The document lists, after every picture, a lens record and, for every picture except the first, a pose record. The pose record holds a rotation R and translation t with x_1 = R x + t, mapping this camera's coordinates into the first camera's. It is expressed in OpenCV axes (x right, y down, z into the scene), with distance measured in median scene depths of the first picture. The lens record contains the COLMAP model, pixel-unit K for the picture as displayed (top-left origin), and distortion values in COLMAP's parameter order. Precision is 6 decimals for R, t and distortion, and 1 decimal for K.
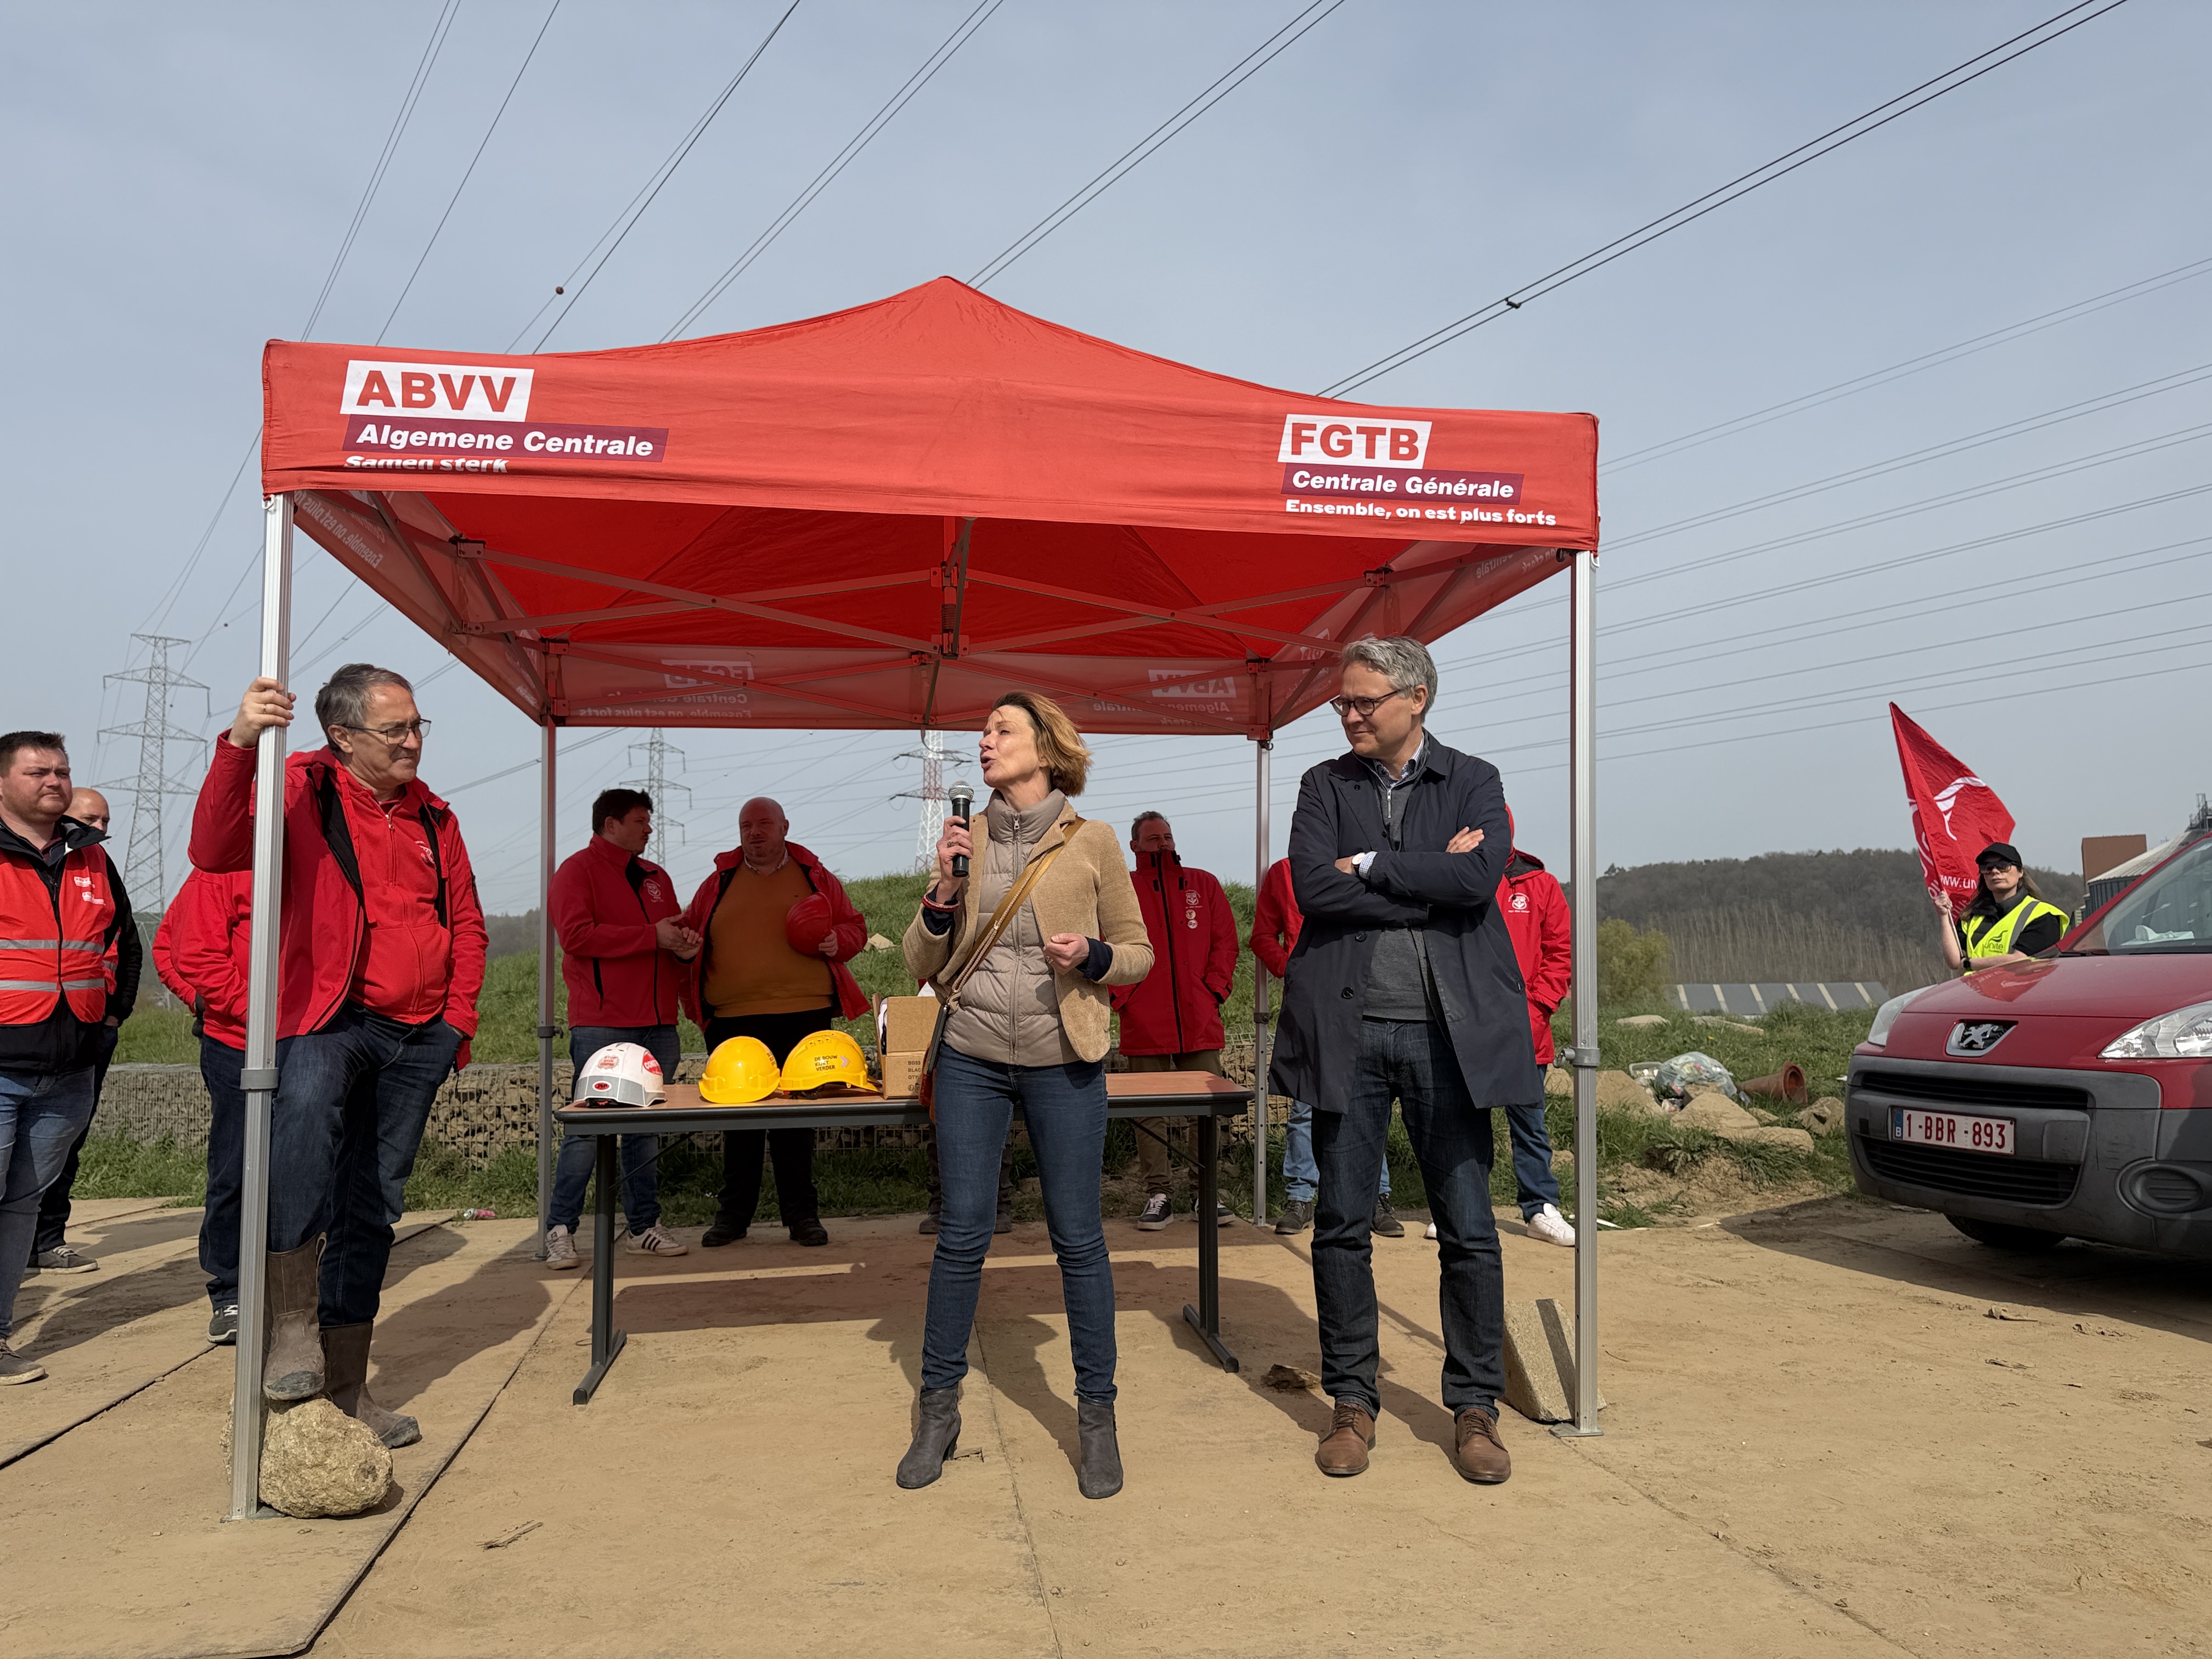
lens RADIAL K [[1534.5, 0, 1112.1], [0, 1534.5, 838.2], [0, 0, 1]] dist [-0.026353, -0.004928]
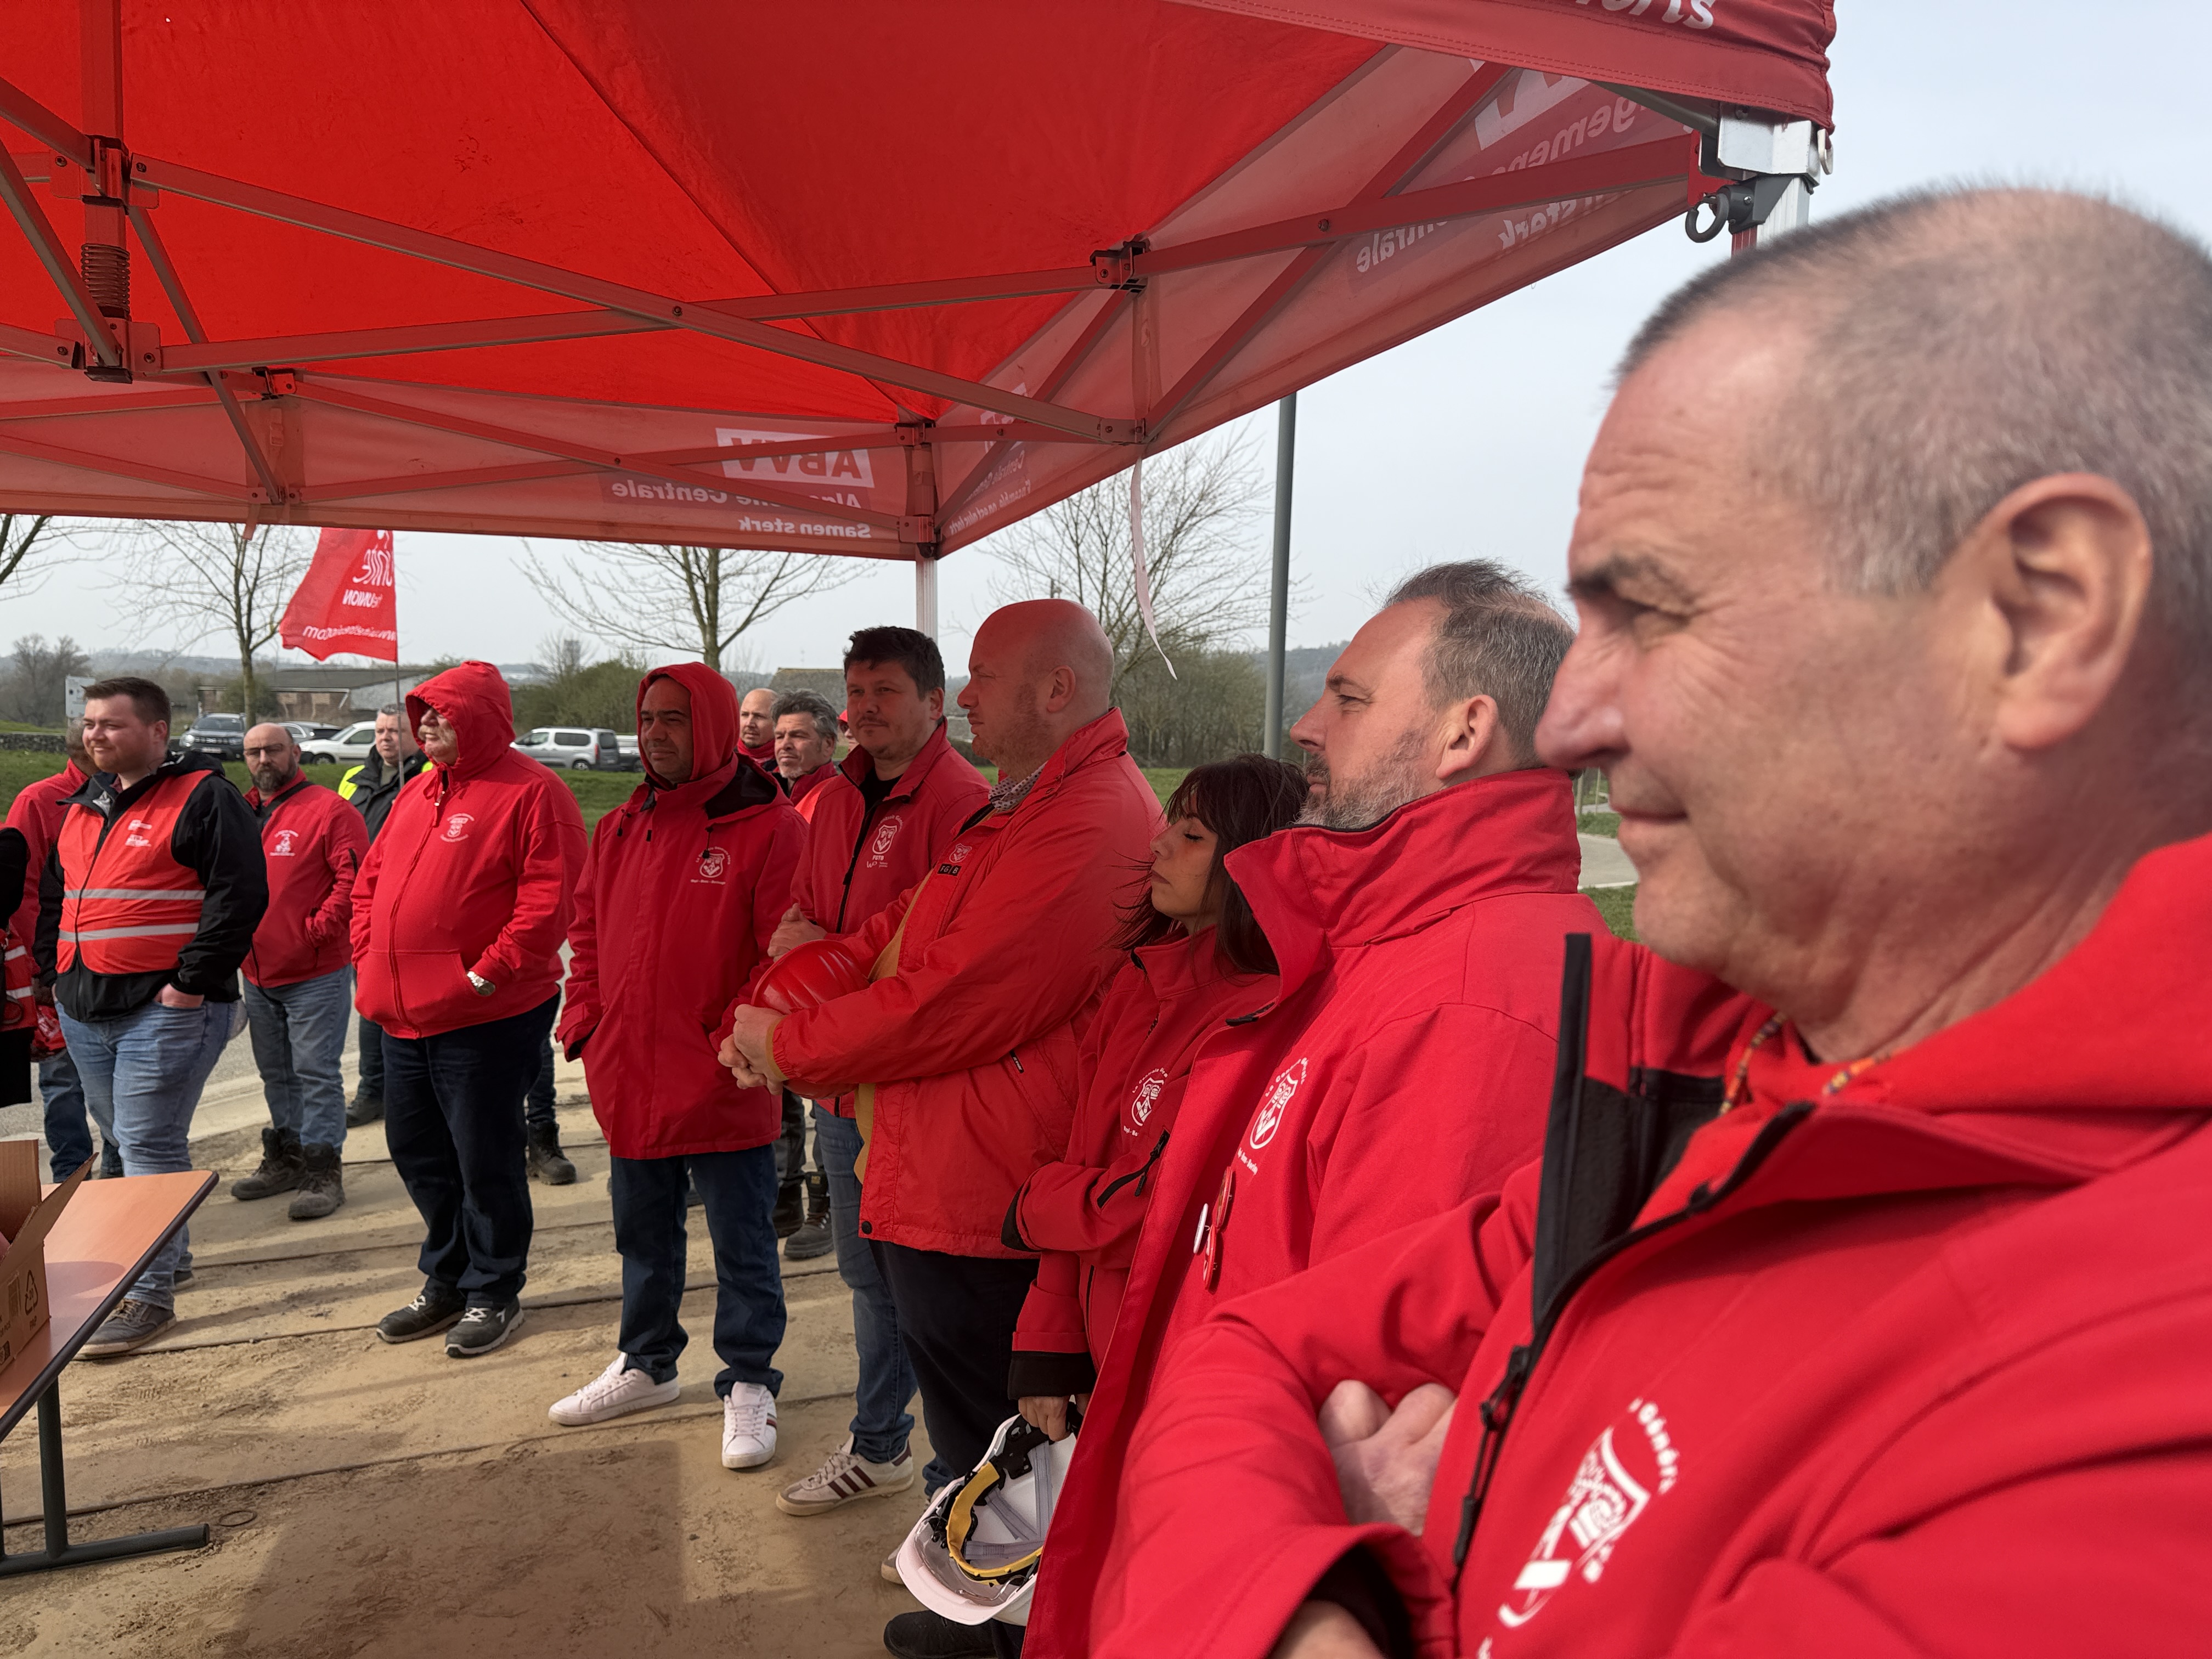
lens RADIAL K [[1534.5, 0, 1109.0], [0, 1534.5, 833.4], [0, 0, 1]] dist [-0.026353, -0.004928]
pose [[0.981586, 0.026040, 0.189236, 0.100614], [-0.054917, 0.987311, 0.149000, -0.086304], [-0.182955, -0.156648, 0.970561, 0.641665]]
